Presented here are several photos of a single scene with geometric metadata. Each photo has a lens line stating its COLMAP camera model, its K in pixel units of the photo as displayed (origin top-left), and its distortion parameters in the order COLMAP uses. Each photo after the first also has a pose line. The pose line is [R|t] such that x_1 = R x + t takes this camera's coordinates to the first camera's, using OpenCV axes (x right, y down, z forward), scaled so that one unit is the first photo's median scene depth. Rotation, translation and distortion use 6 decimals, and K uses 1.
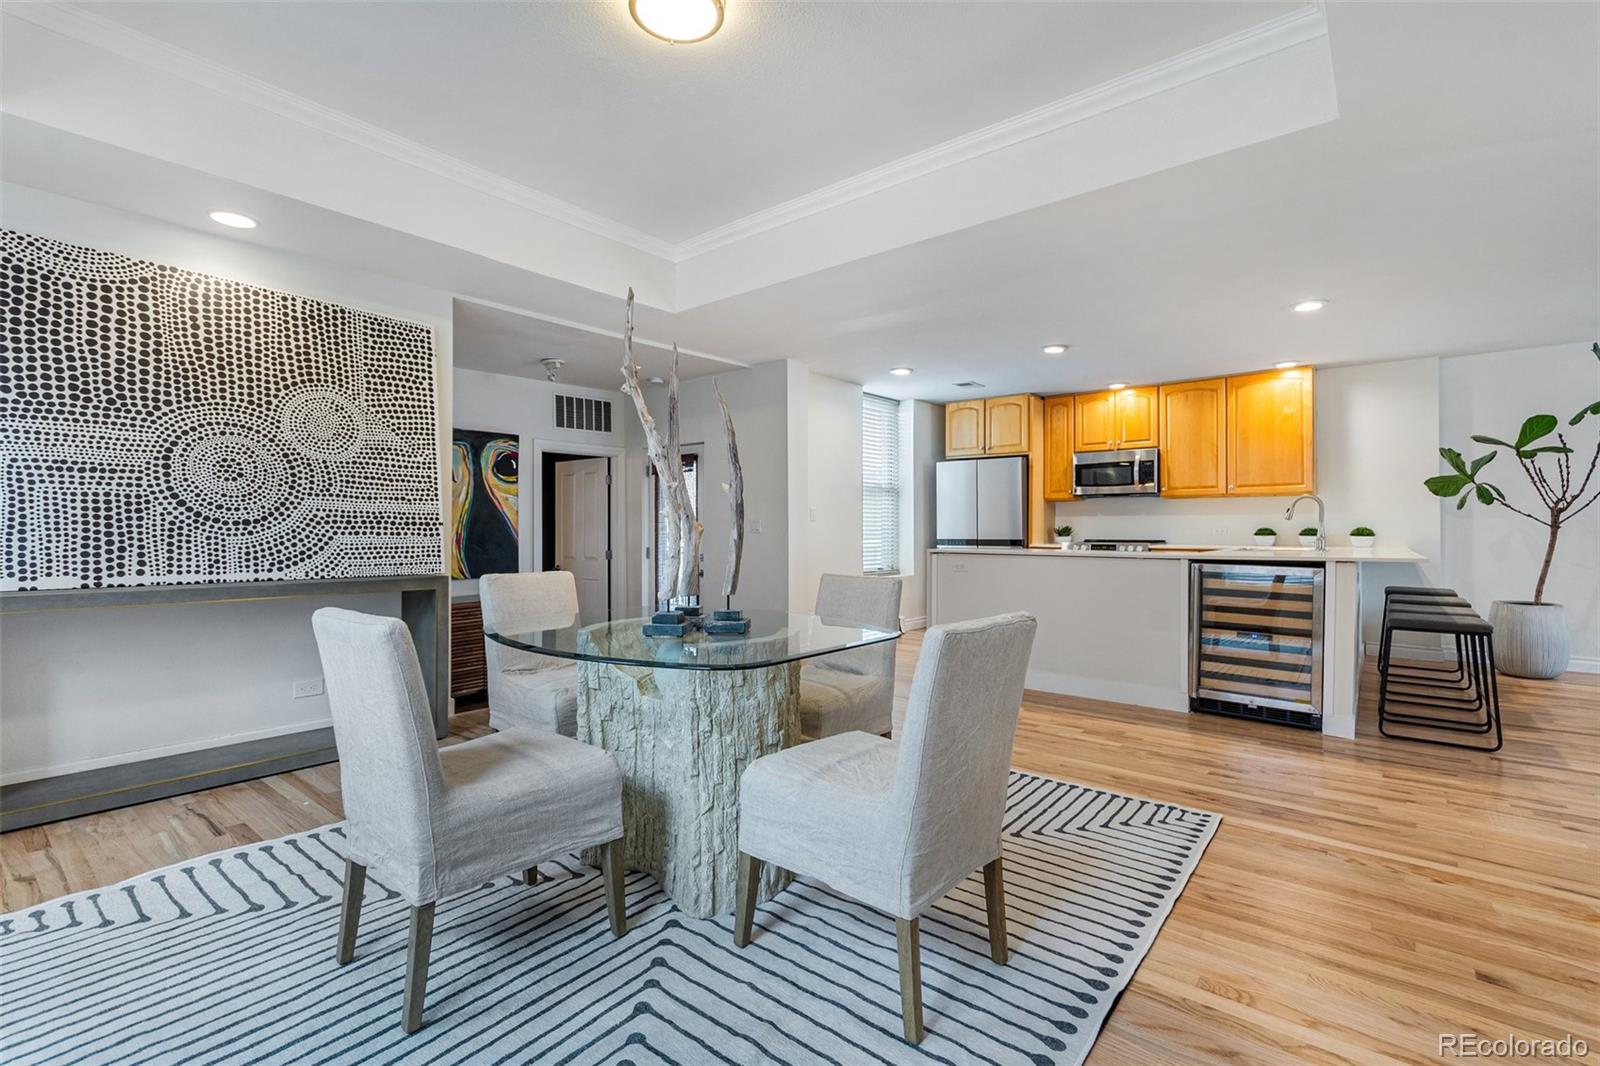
lens RADIAL K [[708.1, 0, 781.5], [0, 708.1, 526.3], [0, 0, 1]] dist [0.002128, 0.000263]
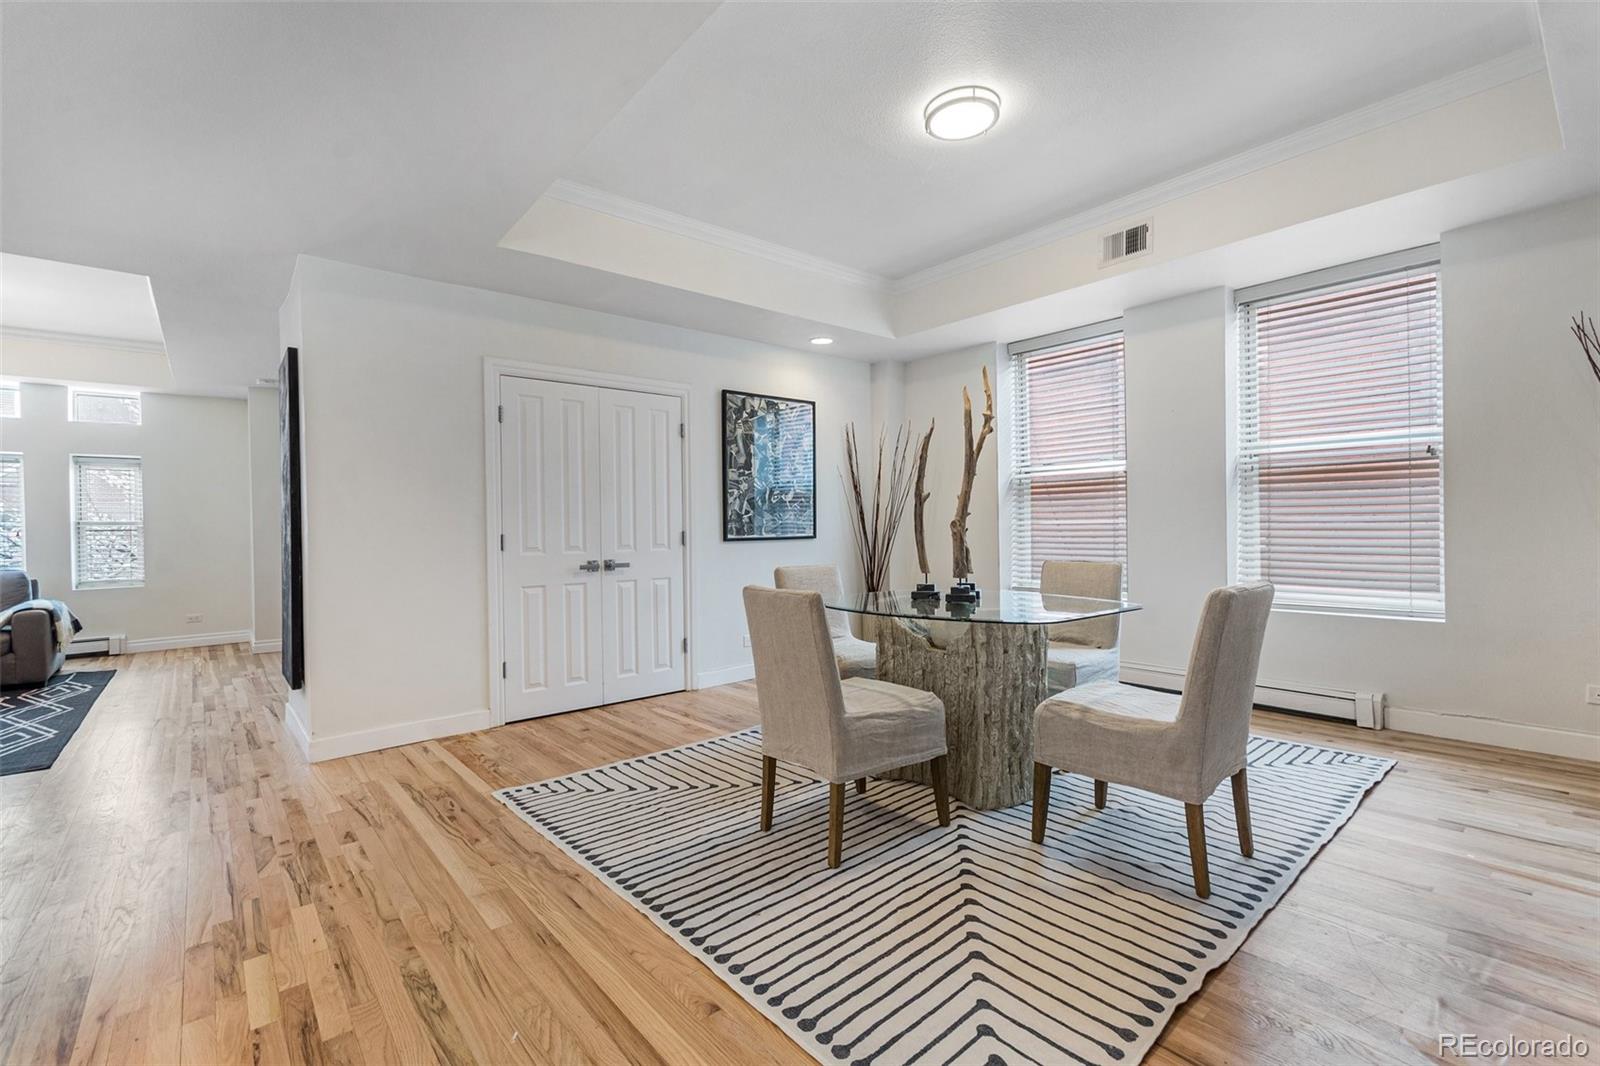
lens RADIAL K [[698.9, 0, 800.0], [0, 698.9, 533.0], [0, 0, 1]] dist [-0.000967, -0.000800]
pose [[-0.989412, 0.015217, 0.144331, -0.008695], [0.015932, 0.999866, 0.003801, 0.002697], [-0.144254, 0.006061, -0.989522, 0.884041]]
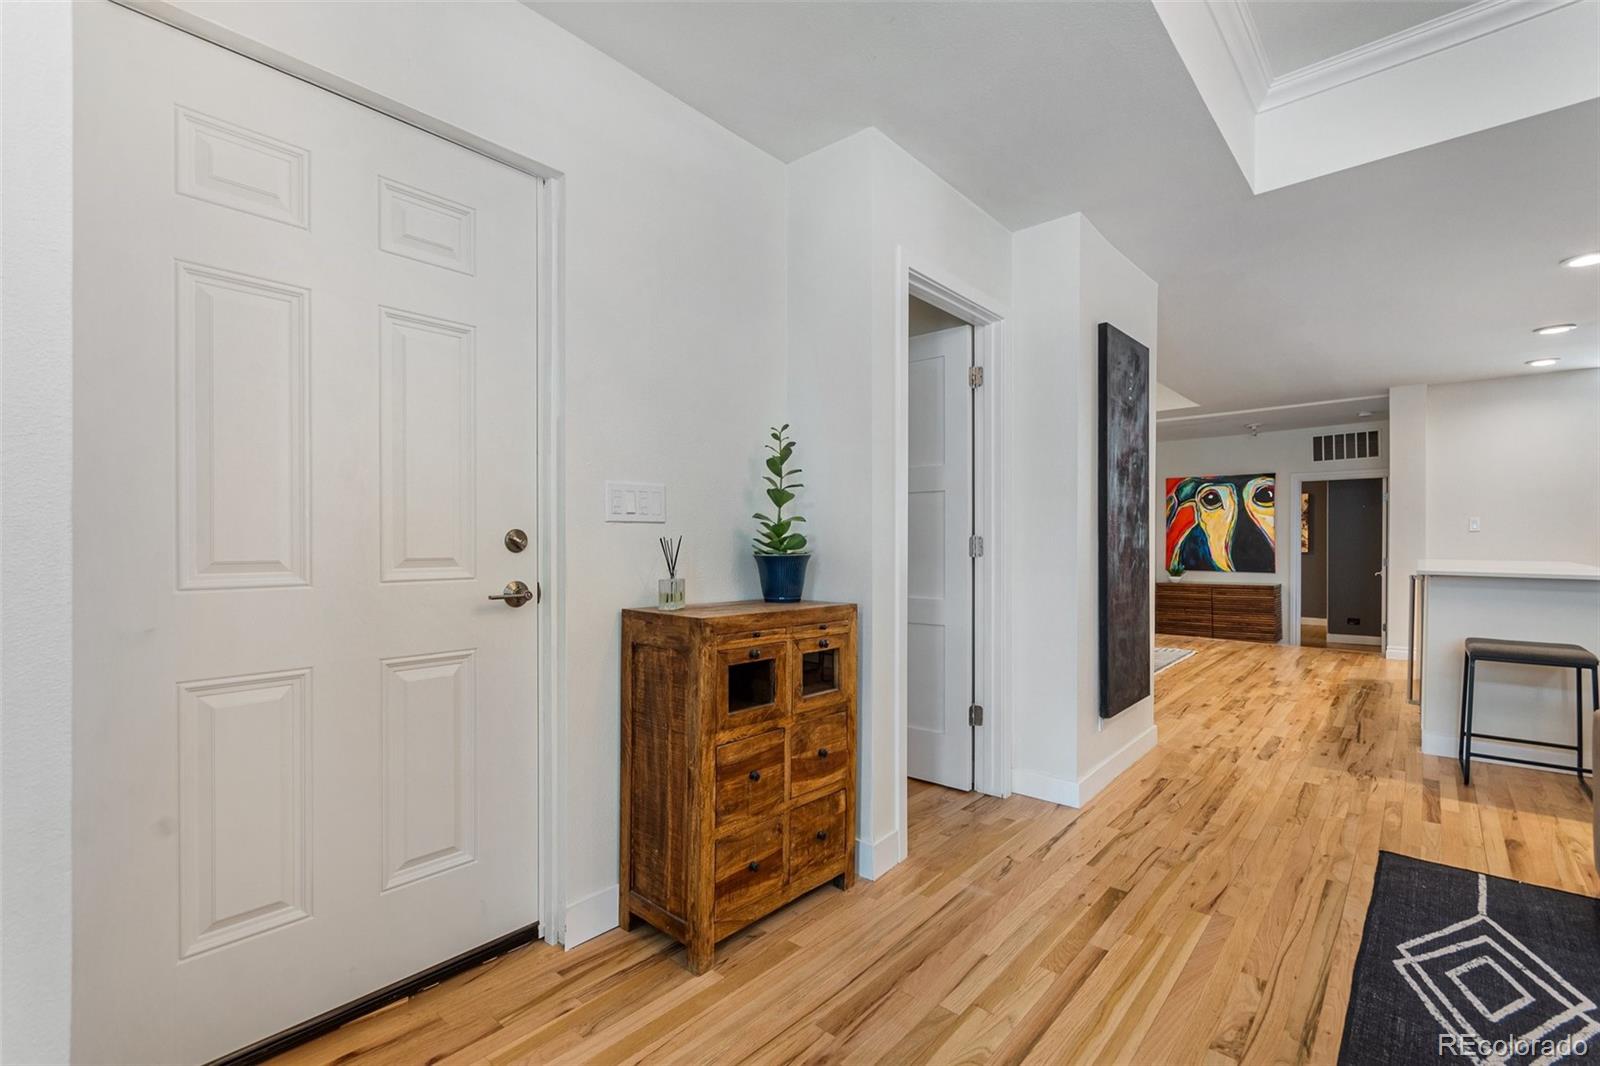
lens RADIAL K [[689.3, 0, 810.1], [0, 689.3, 550.6], [0, 0, 1]] dist [-0.002292, -0.000399]
pose [[-0.013562, 0.017622, -0.999753, 1.067385], [0.004110, 0.999837, 0.017568, -0.002239], [0.999900, -0.003871, -0.013632, 0.096789]]
